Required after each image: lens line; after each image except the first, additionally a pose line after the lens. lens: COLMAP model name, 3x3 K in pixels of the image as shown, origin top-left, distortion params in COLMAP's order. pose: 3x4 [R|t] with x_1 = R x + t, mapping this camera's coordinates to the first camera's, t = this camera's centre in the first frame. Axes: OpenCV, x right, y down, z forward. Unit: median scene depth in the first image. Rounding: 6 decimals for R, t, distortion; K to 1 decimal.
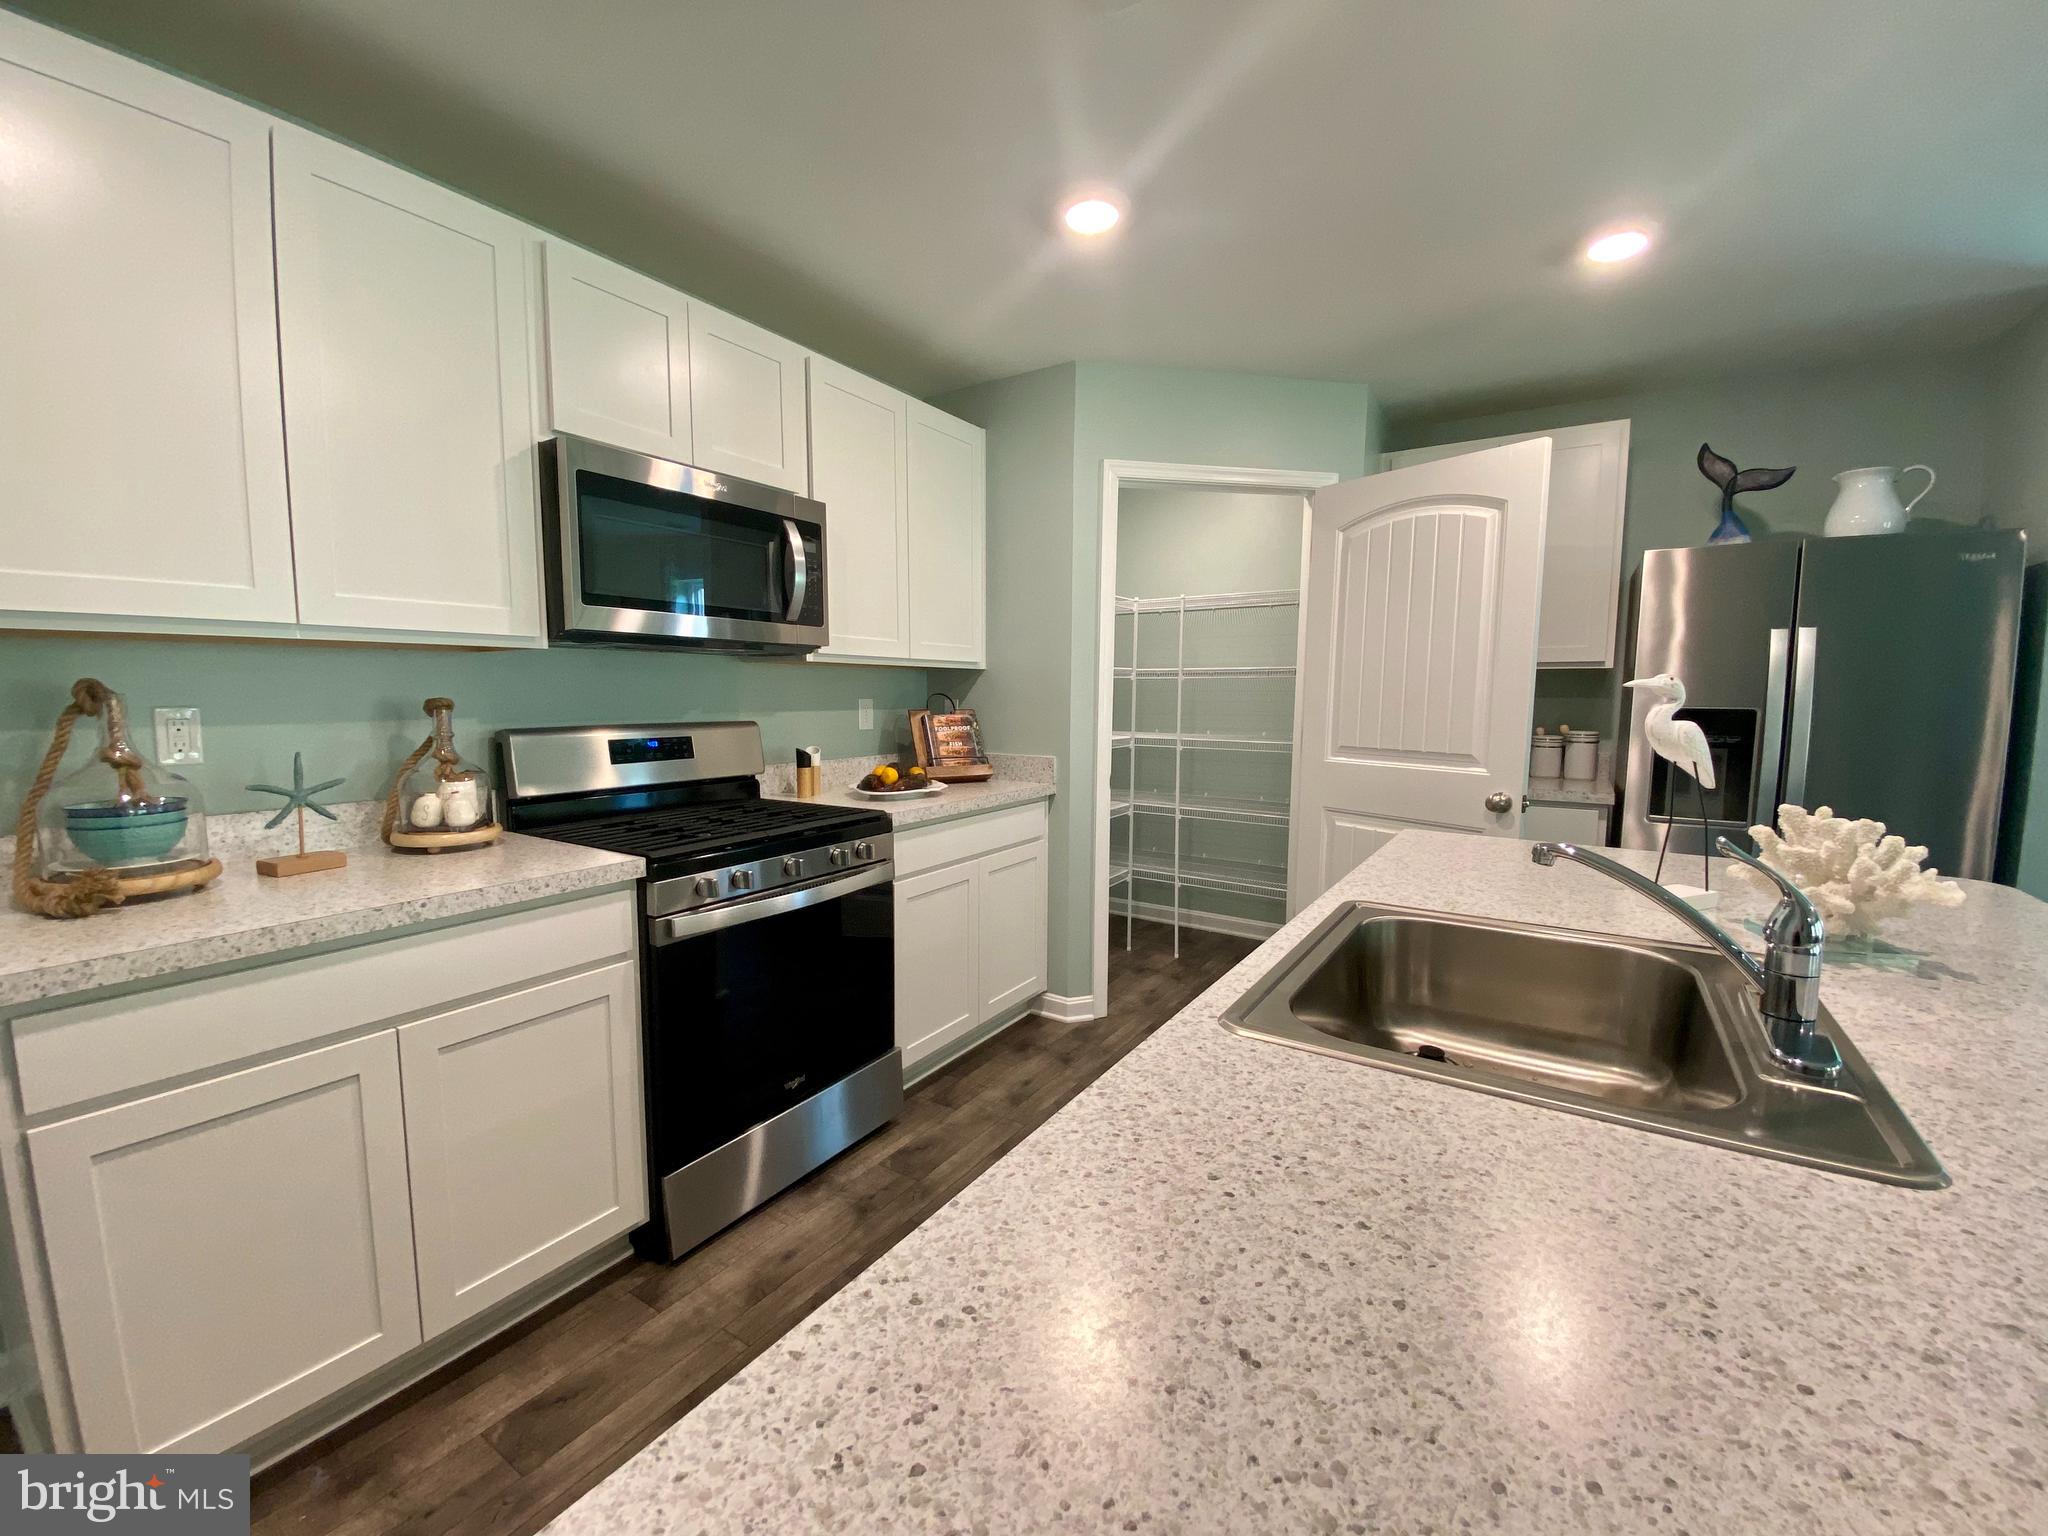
lens RADIAL K [[820.6, 0, 1020.8], [0, 820.6, 776.8], [0, 0, 1]] dist [0.009777, -0.010660]
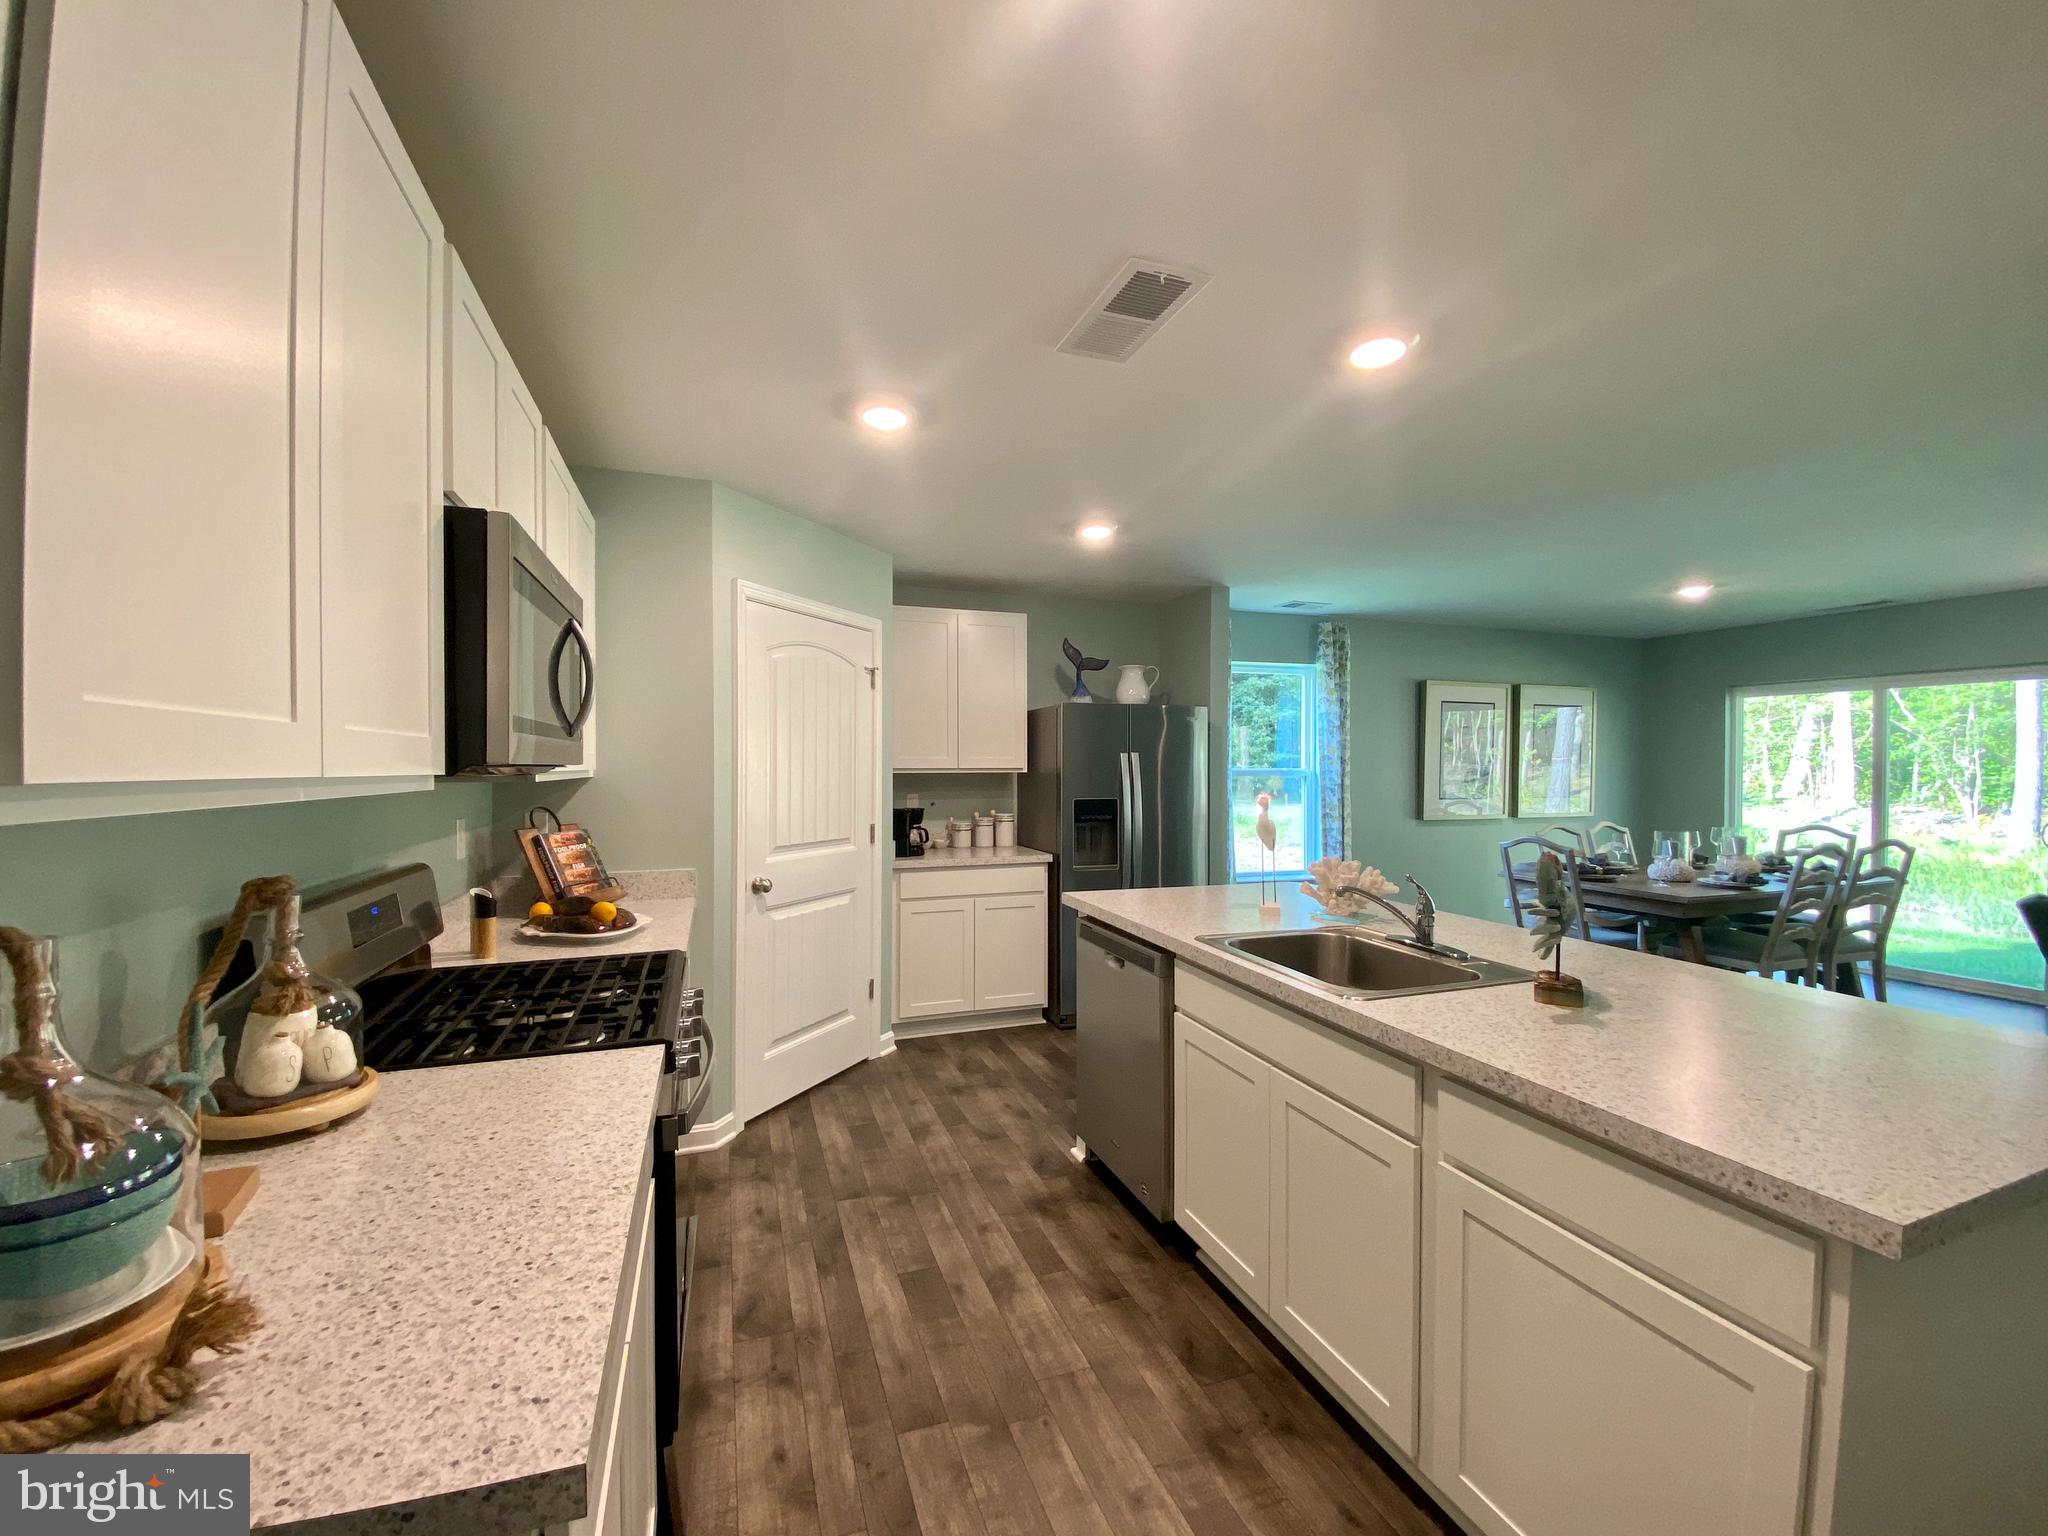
lens RADIAL K [[820.6, 0, 1020.8], [0, 820.6, 776.8], [0, 0, 1]] dist [0.009777, -0.010660]
pose [[0.611790, -0.012778, 0.790917, -0.776593], [0.083928, 0.995274, -0.048840, -0.085123], [-0.786555, 0.096261, 0.609972, 0.170847]]
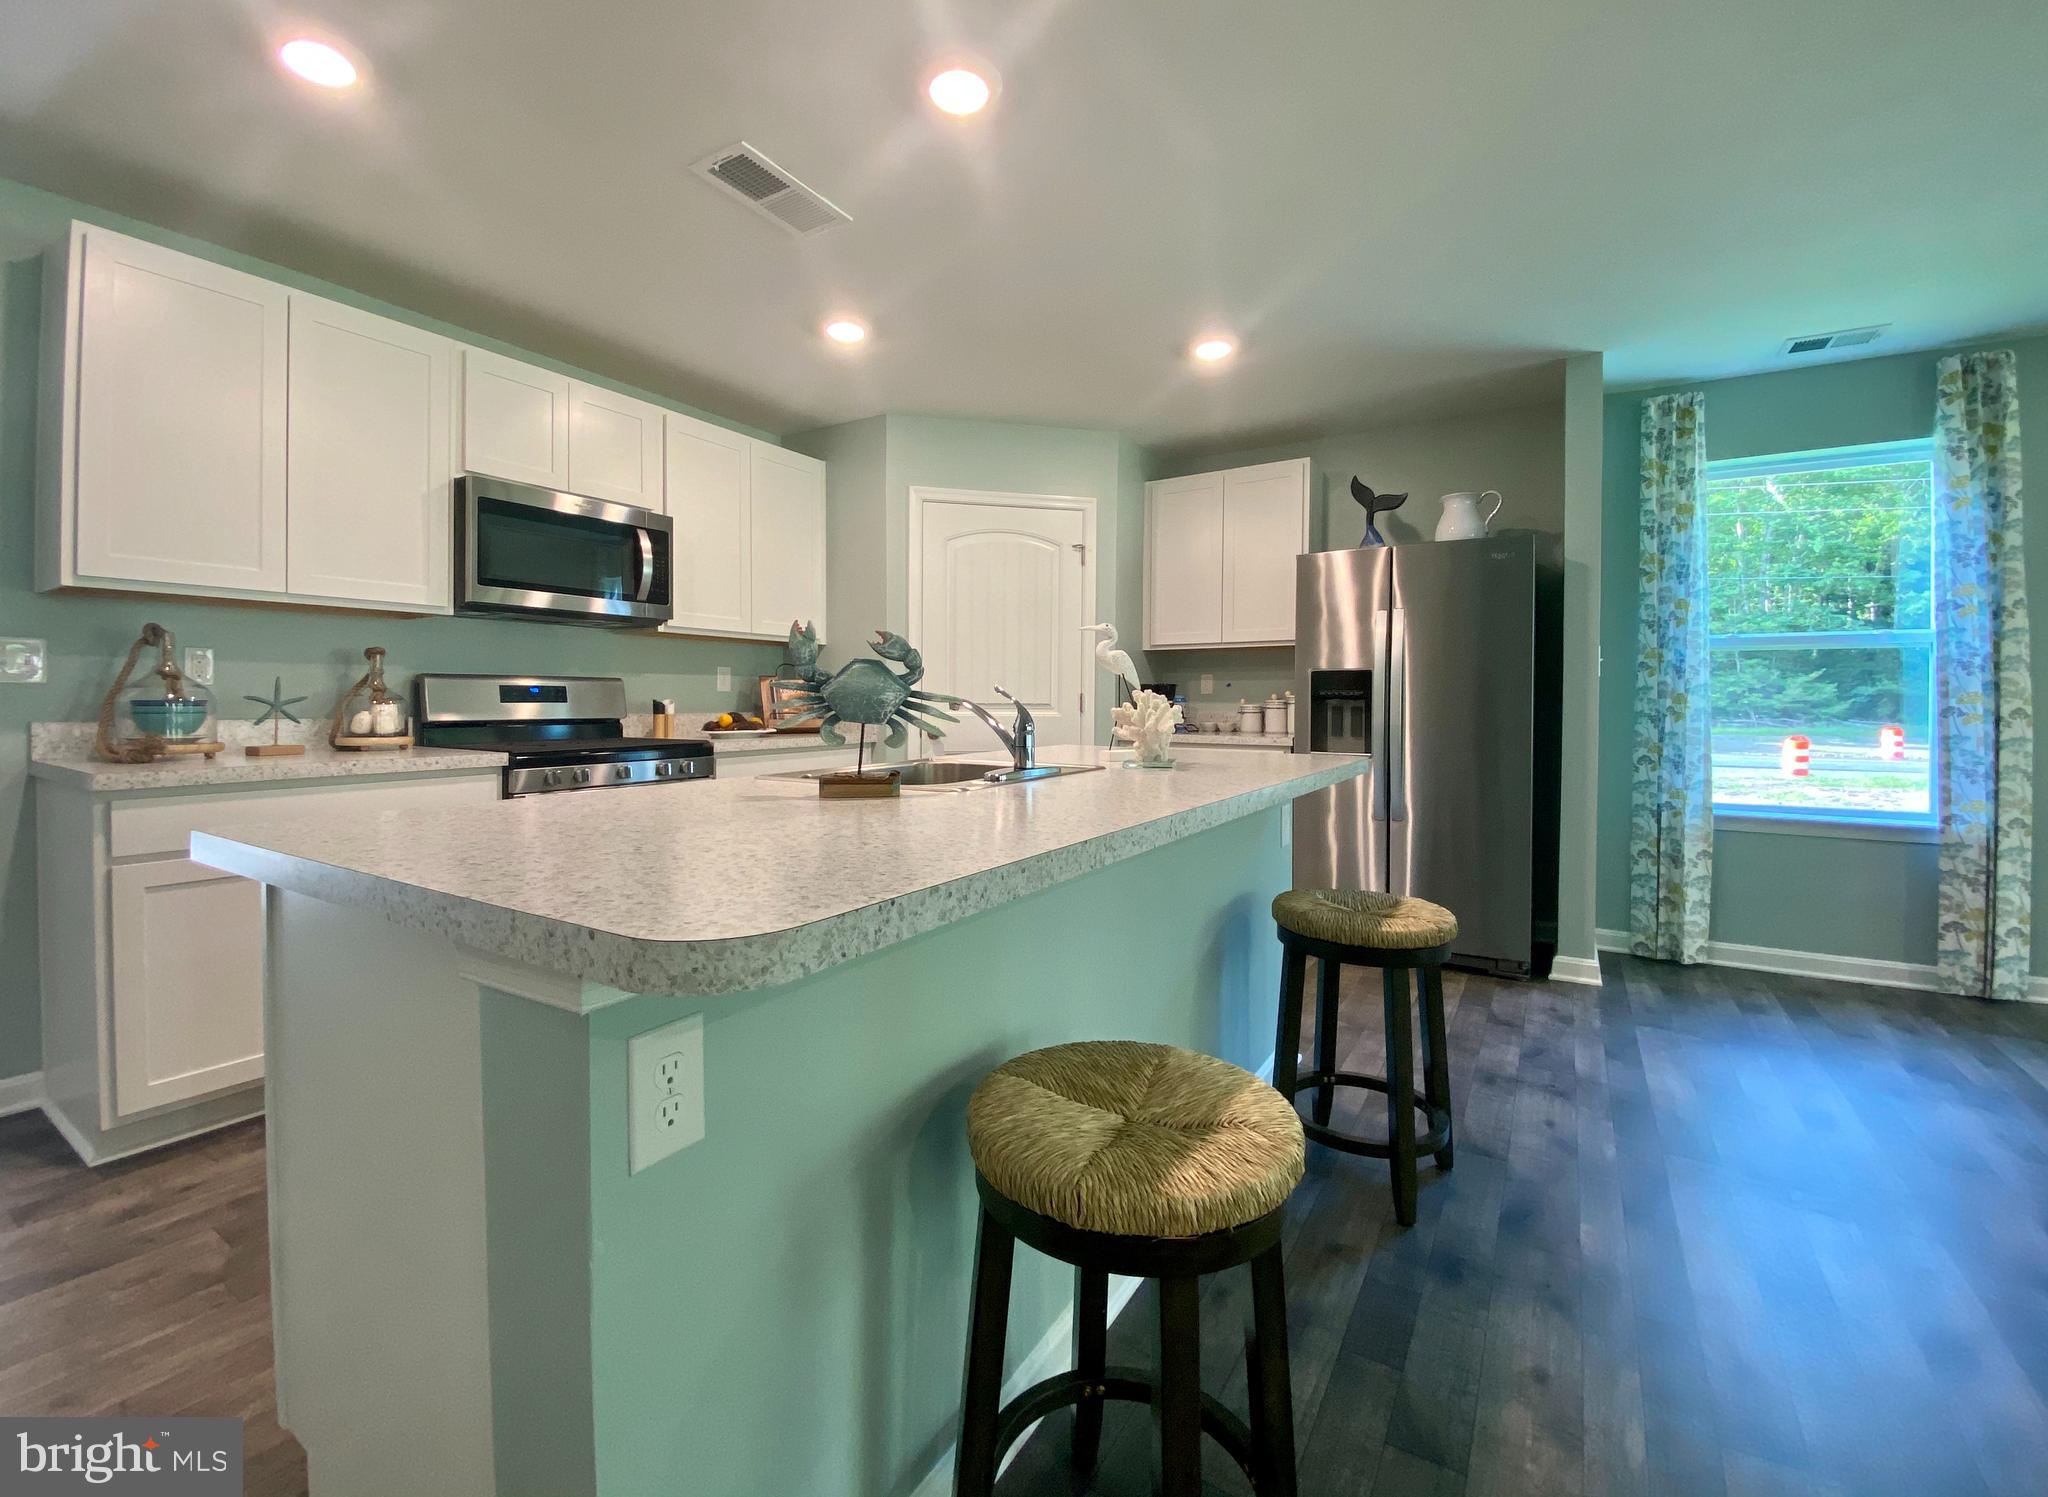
lens RADIAL K [[862.0, 0, 1032.0], [0, 862.0, 713.1], [0, 0, 1]] dist [-0.006173, -0.000641]
pose [[0.999679, -0.000560, 0.025339, 0.386480], [0.002832, 0.995961, -0.089738, 0.146938], [-0.025187, 0.089781, 0.995643, -0.495264]]
